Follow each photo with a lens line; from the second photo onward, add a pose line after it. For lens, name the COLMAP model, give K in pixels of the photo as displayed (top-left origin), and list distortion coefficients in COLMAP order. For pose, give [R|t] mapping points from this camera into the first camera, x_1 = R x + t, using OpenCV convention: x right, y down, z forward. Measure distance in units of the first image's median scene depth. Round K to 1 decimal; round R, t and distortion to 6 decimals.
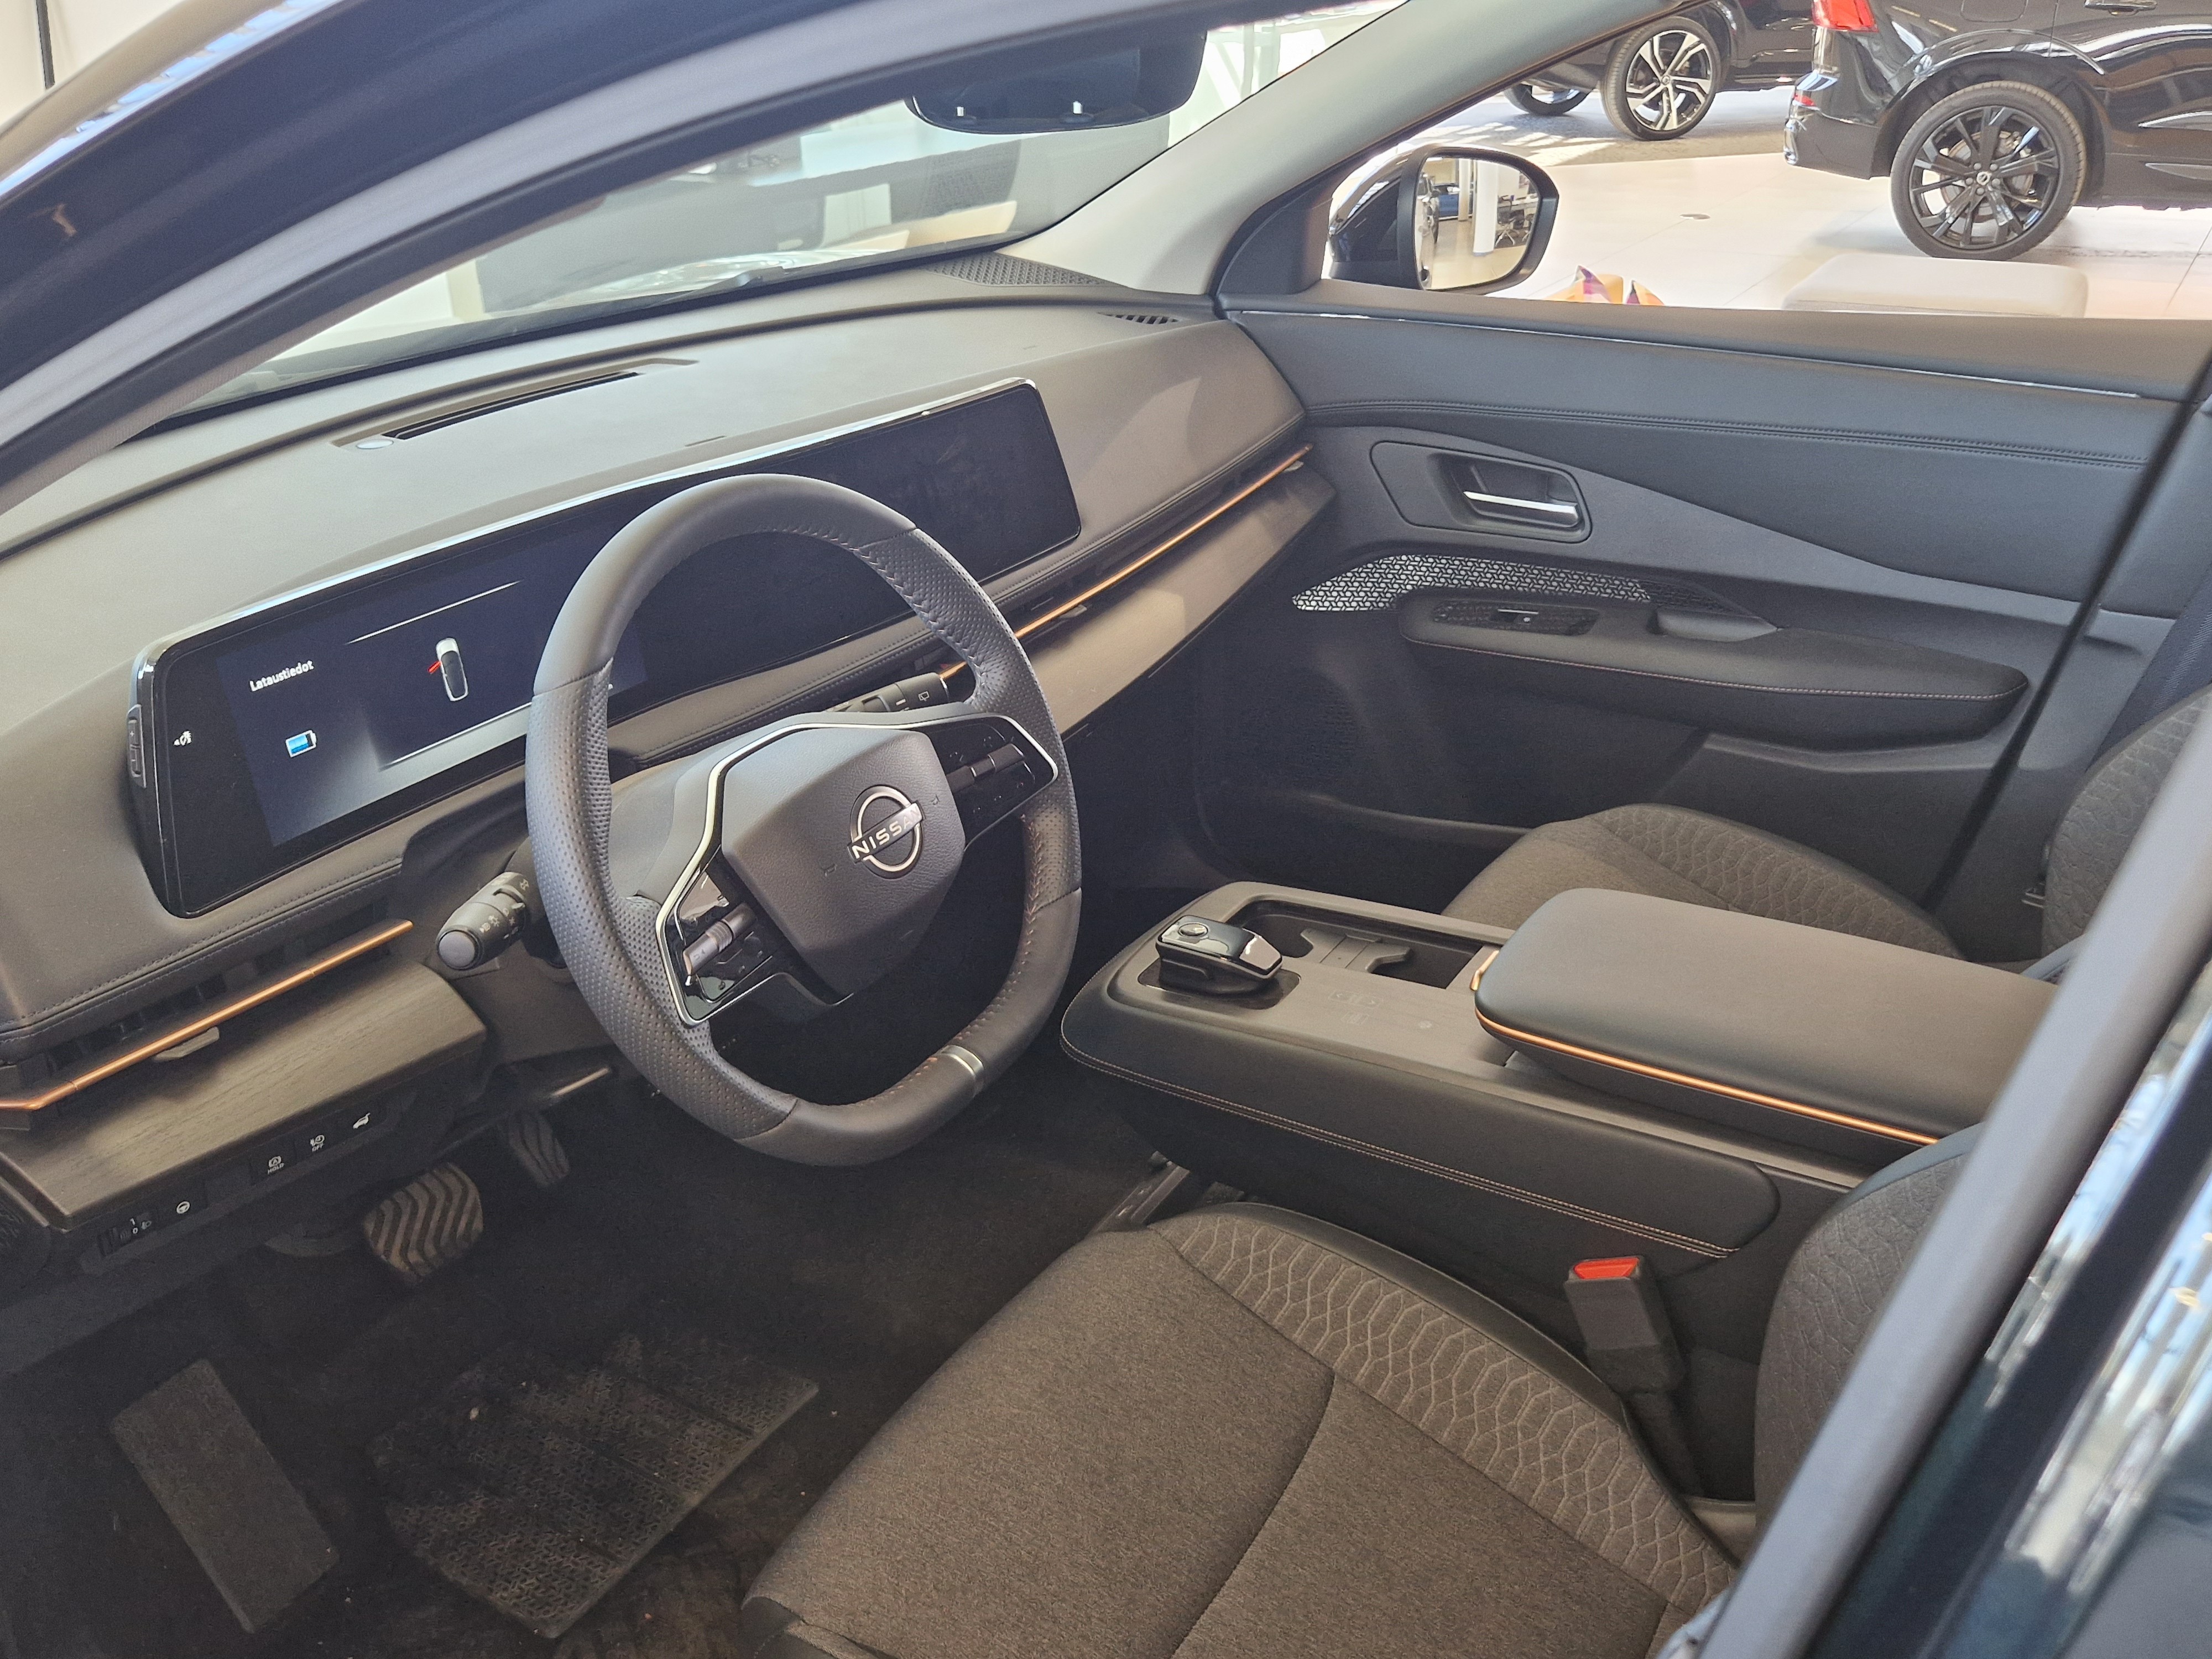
lens RADIAL K [[1938.1, 0, 1120.5], [0, 1938.1, 823.0], [0, 0, 1]] dist [0.050995, -0.045801]
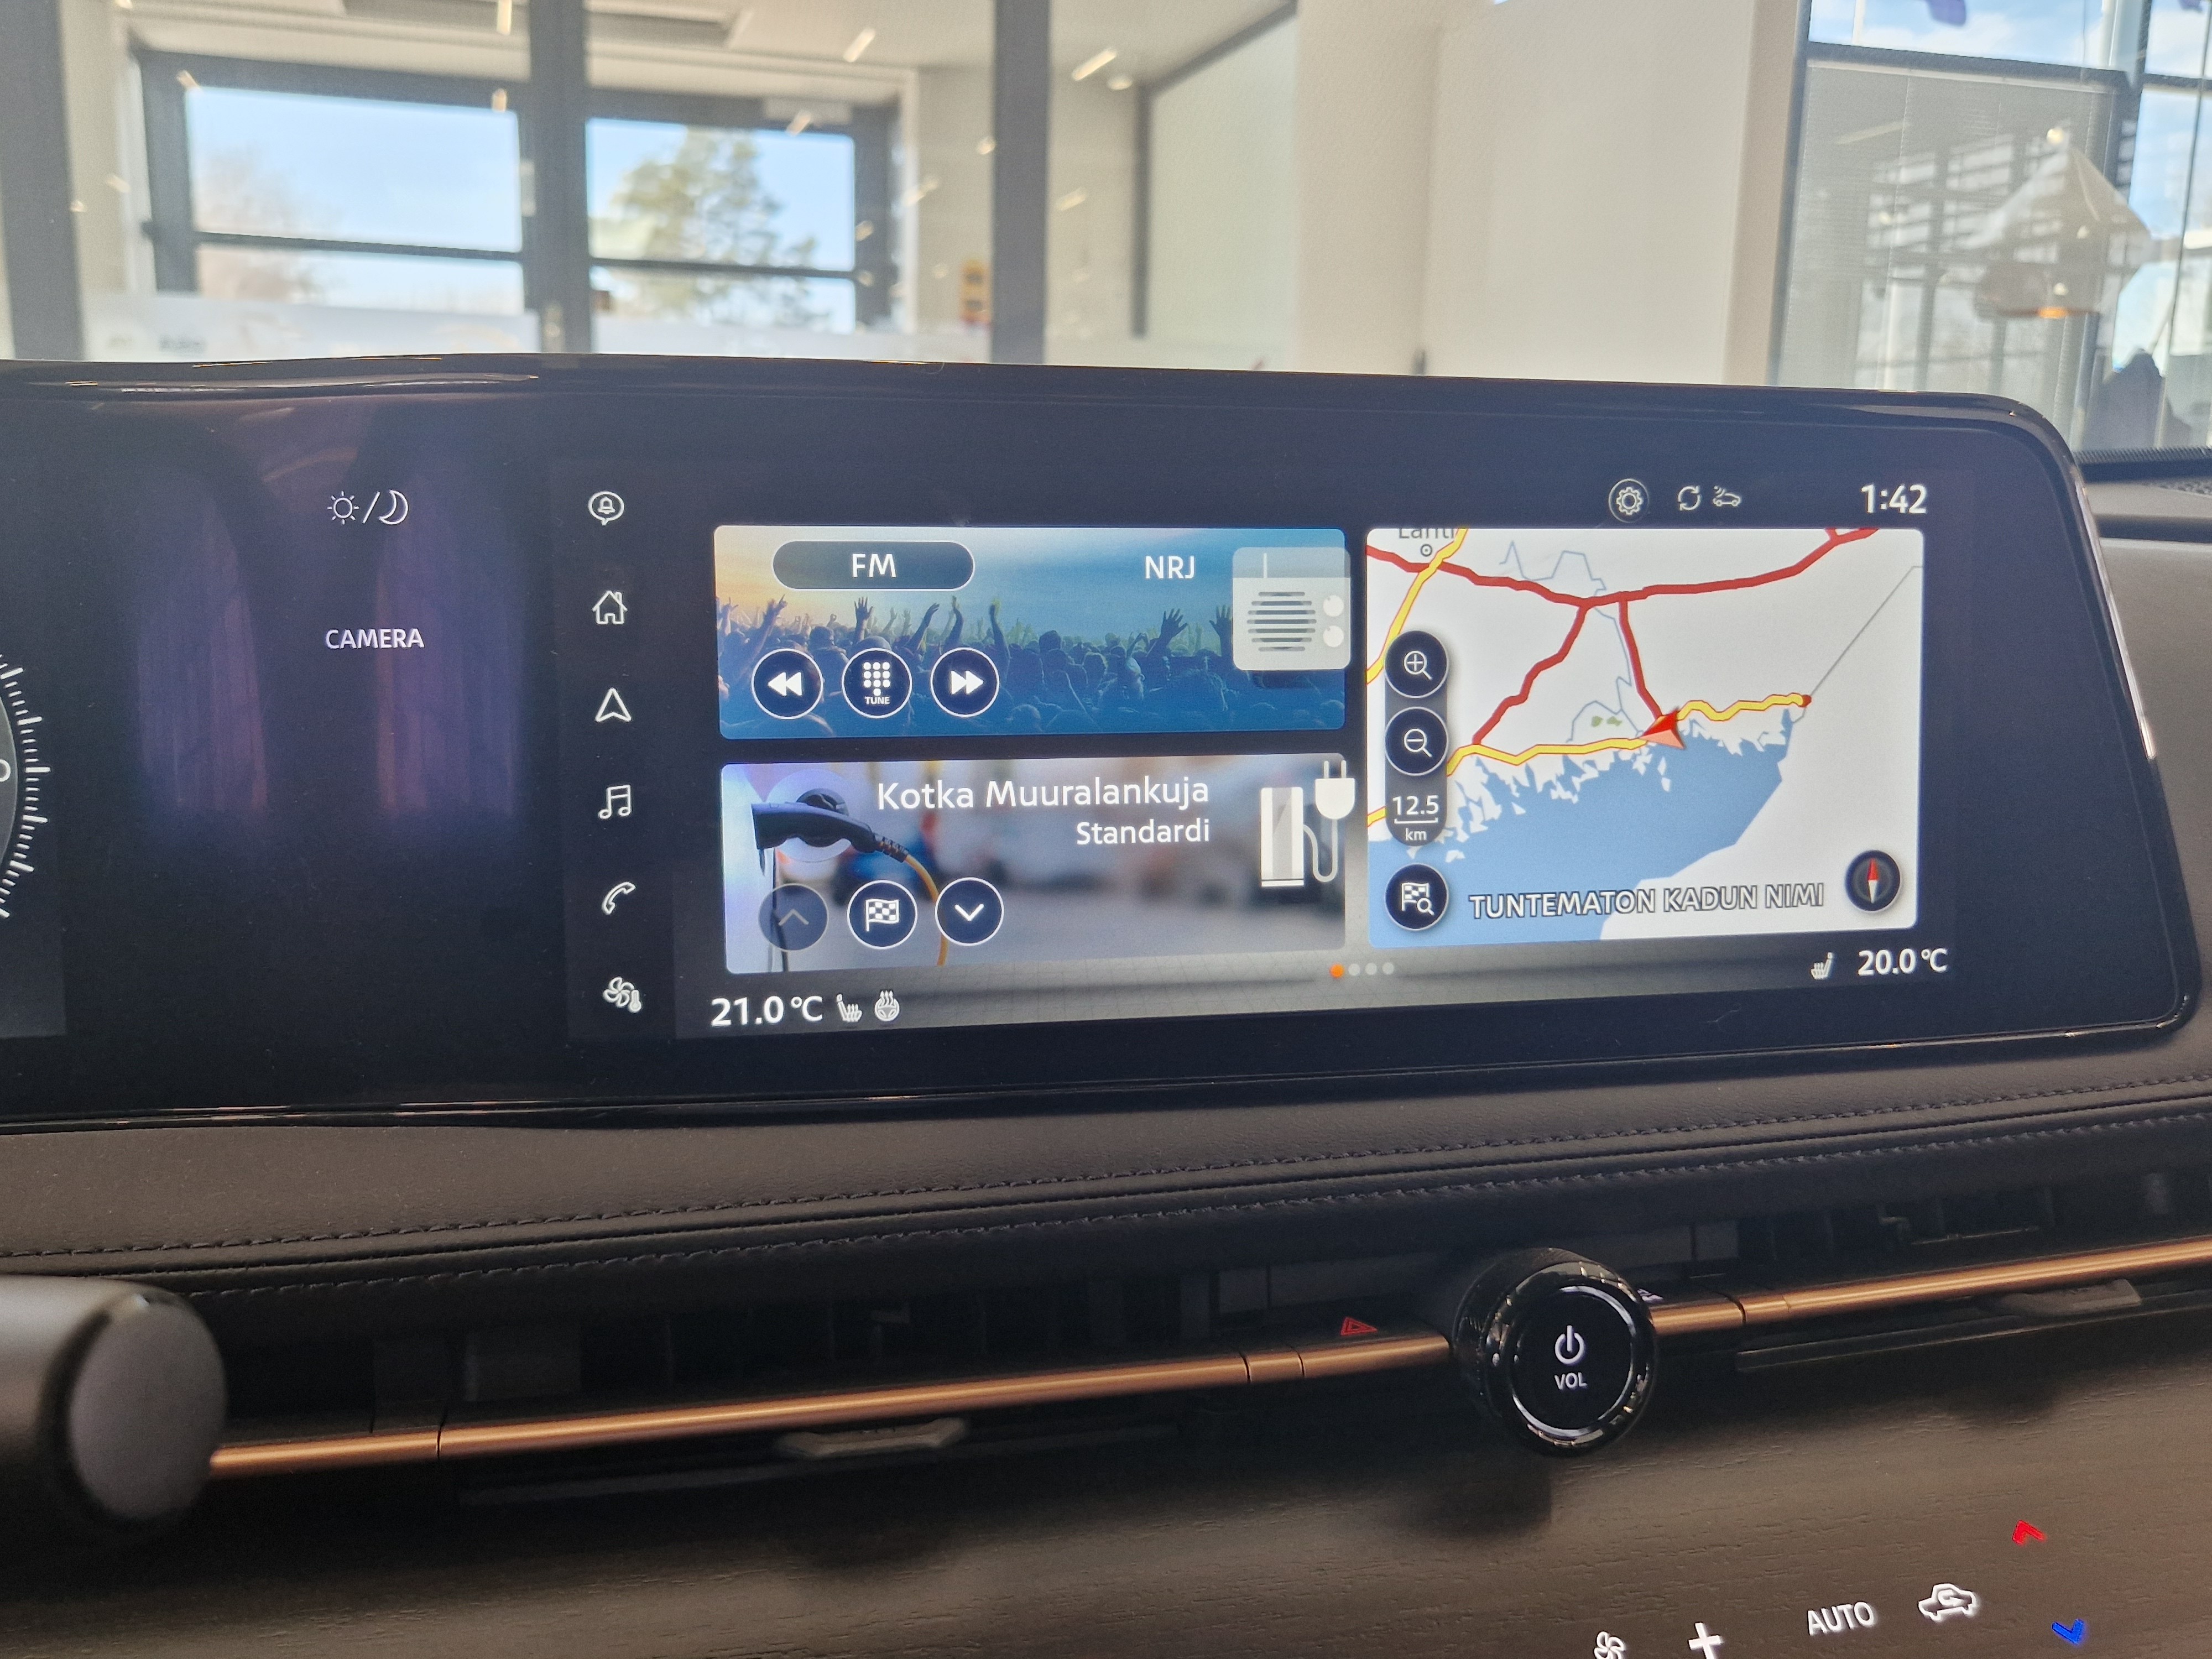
lens RADIAL K [[1938.1, 0, 1085.5], [0, 1938.1, 841.5], [0, 0, 1]] dist [0.050995, -0.045801]
pose [[0.737020, 0.151786, -0.658606, 0.043913], [-0.317290, 0.938106, -0.138866, -0.090553], [0.596765, 0.311316, 0.739563, 0.728214]]
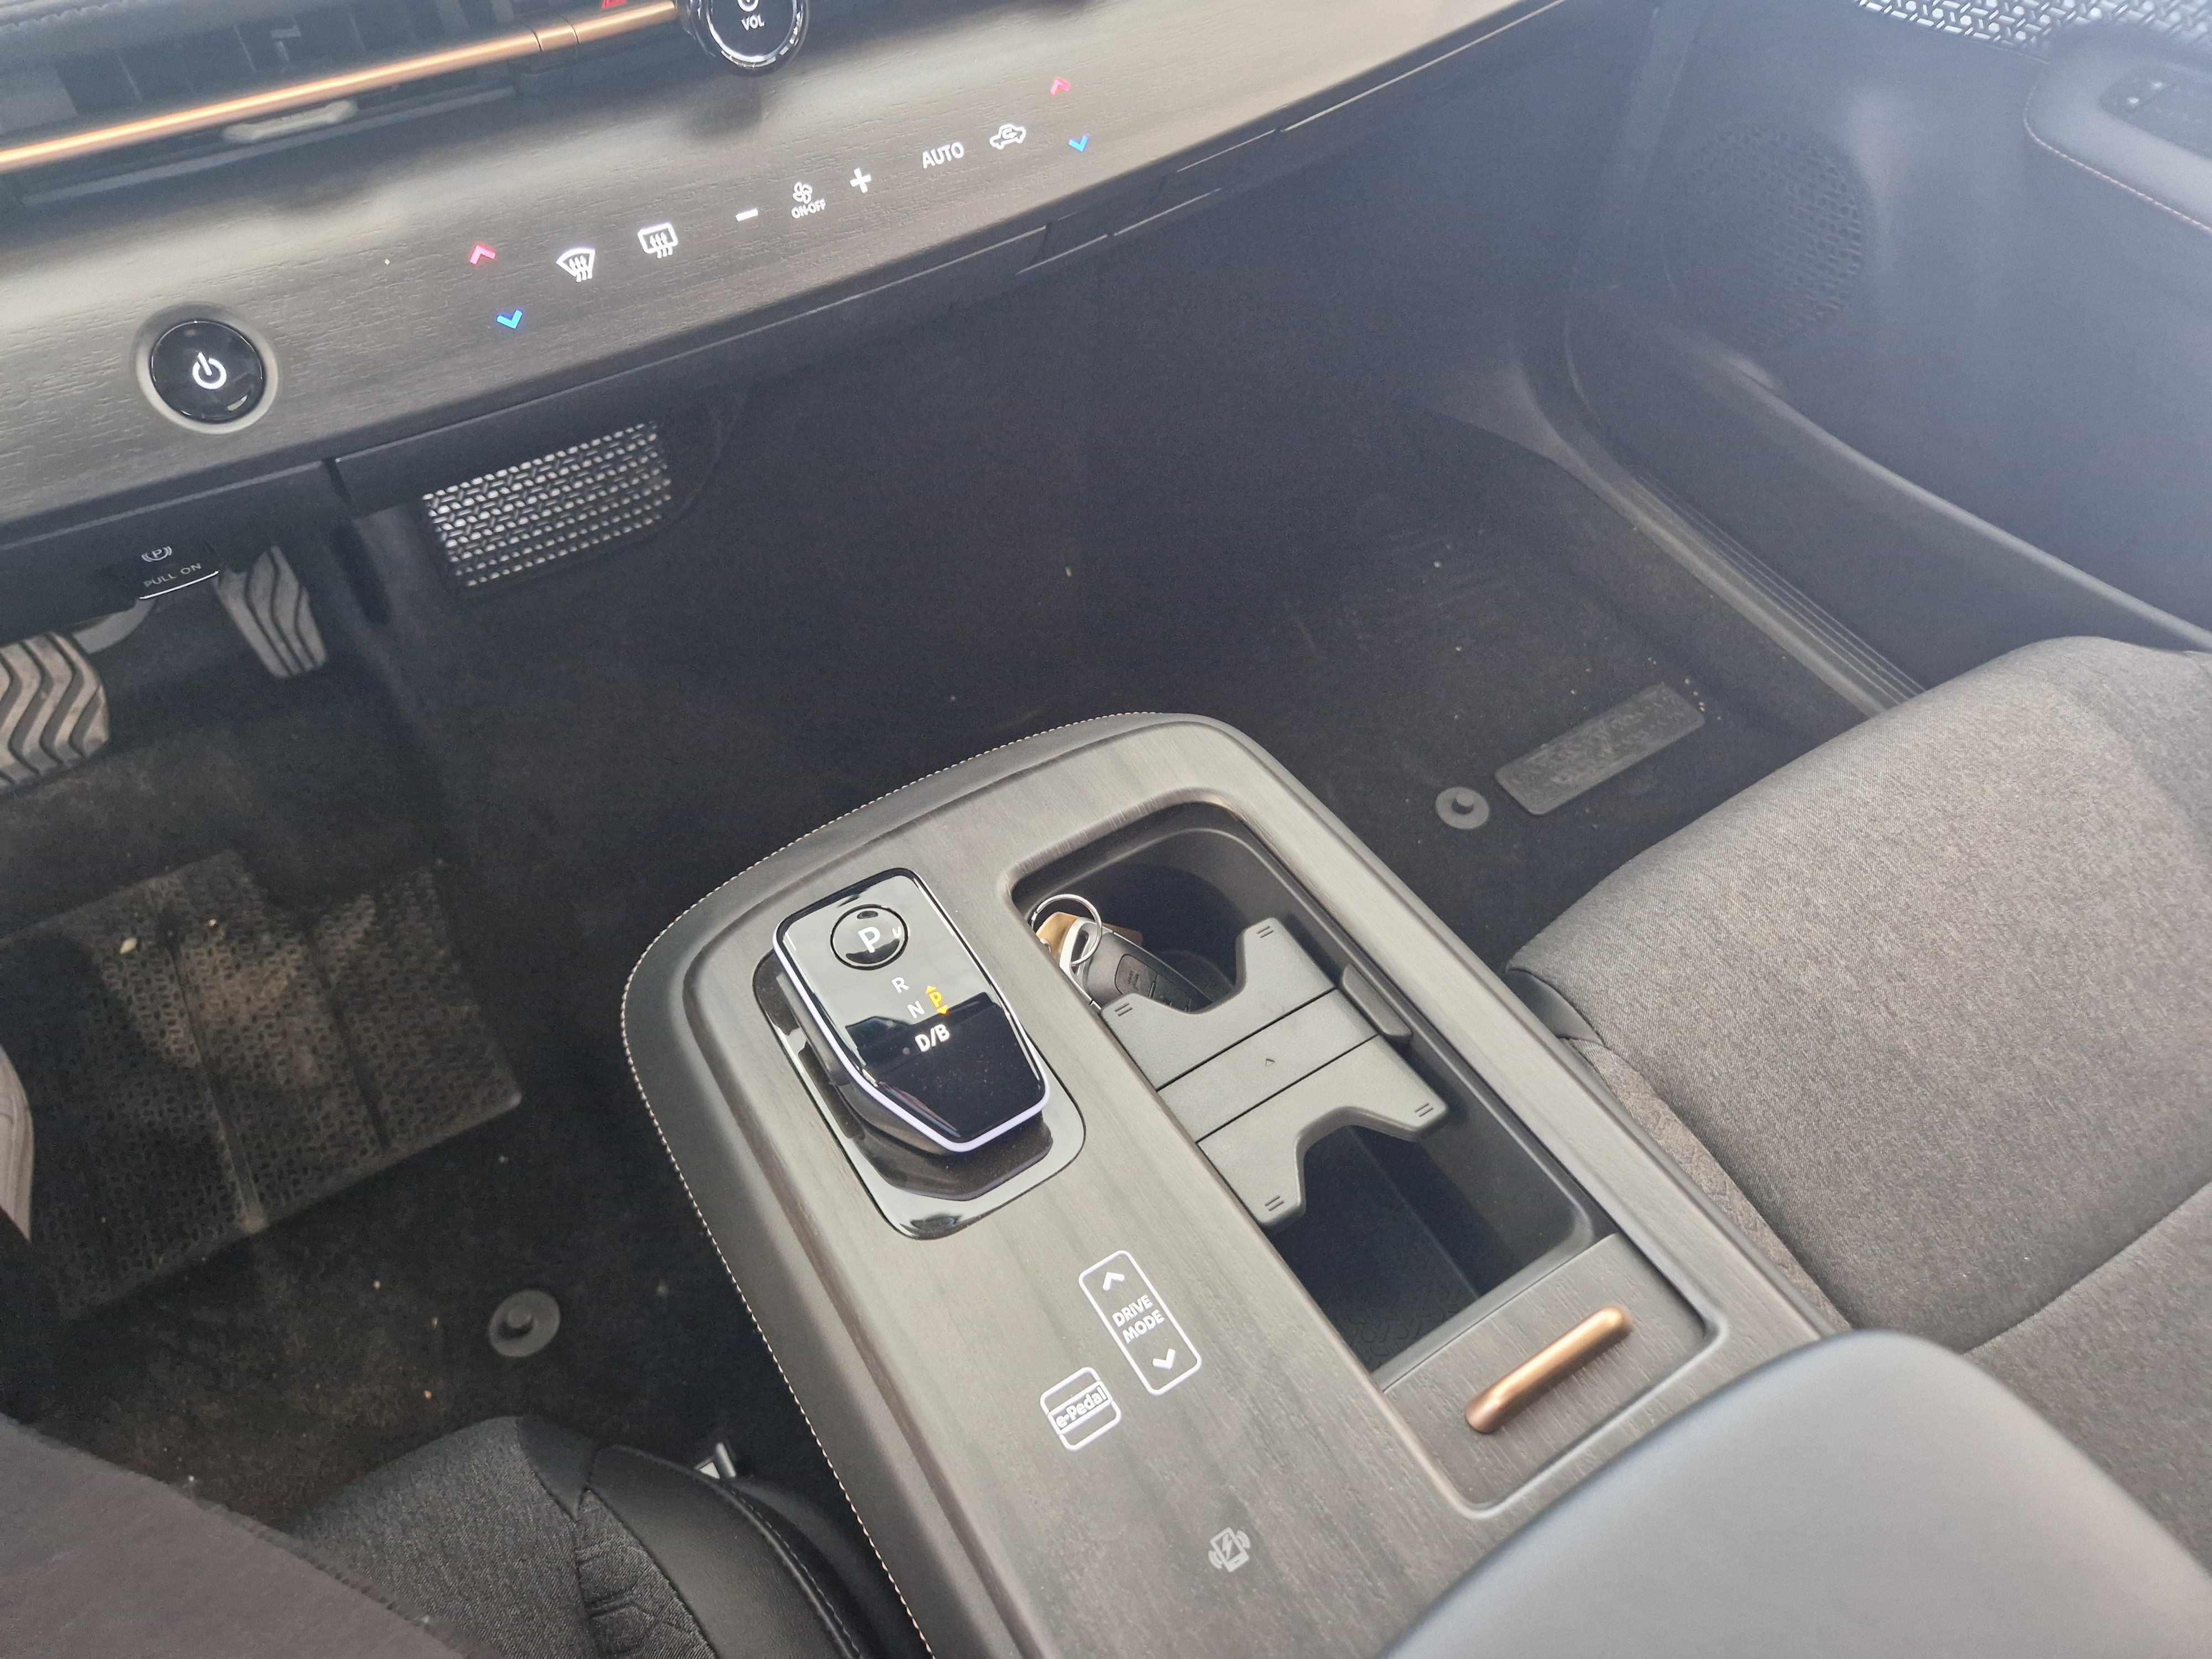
lens RADIAL K [[1519.9, 0, 1105.2], [0, 1519.9, 846.6], [0, 0, 1]] dist [0.042022, -0.046330]
pose [[0.893726, 0.382208, -0.234887, 0.130936], [-0.227460, 0.837359, 0.497084, -0.109951], [0.386673, -0.390829, 0.835306, 0.680133]]
